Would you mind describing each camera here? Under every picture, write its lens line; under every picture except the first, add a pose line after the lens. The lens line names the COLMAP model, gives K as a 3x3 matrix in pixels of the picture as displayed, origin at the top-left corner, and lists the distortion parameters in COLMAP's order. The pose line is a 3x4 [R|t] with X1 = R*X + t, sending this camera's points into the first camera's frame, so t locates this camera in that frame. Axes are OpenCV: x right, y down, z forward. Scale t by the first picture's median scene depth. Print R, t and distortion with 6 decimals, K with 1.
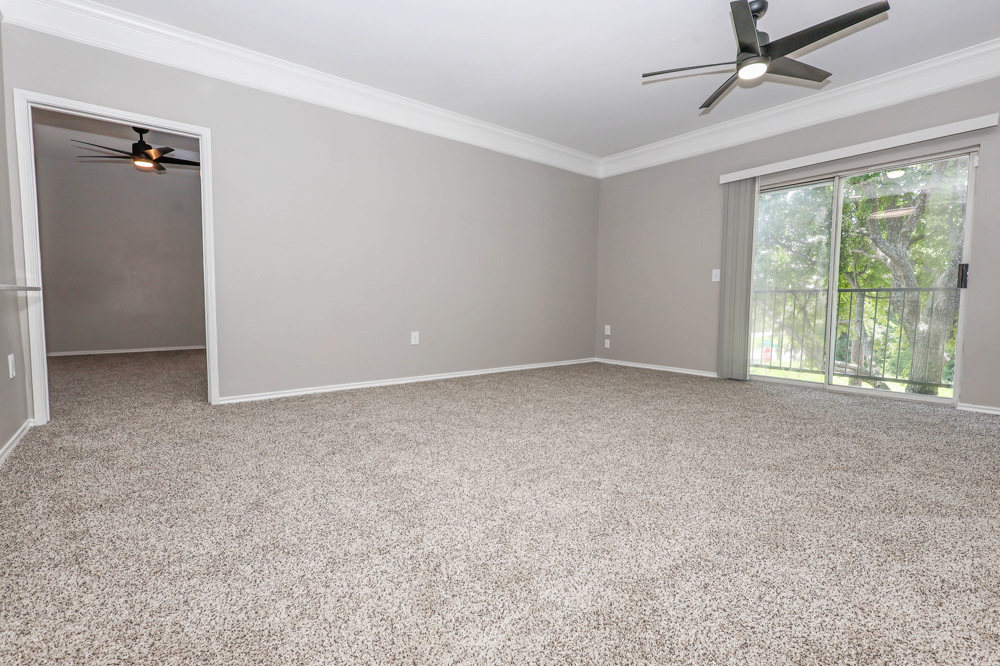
lens RADIAL K [[461.3, 0, 494.5], [0, 461.3, 333.3], [0, 0, 1]] dist [0.002172, 0.000180]
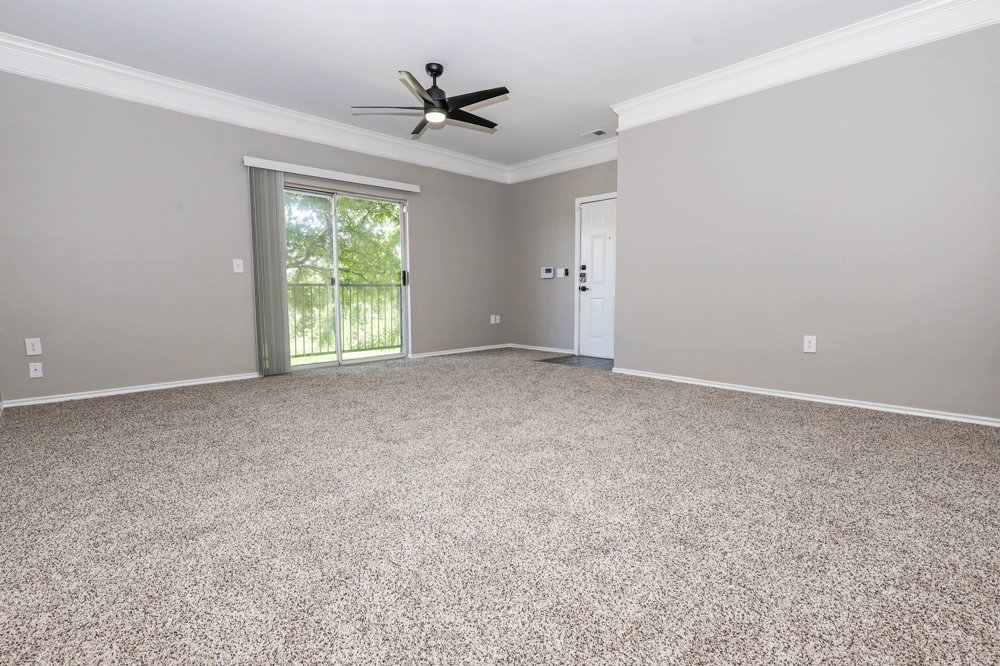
lens RADIAL K [[461.3, 0, 494.5], [0, 461.3, 333.3], [0, 0, 1]] dist [0.002172, 0.000180]
pose [[-0.094643, -0.087230, 0.991682, -0.505847], [0.076316, 0.992587, 0.094593, -0.045730], [-0.992582, 0.084634, -0.087284, 0.645035]]
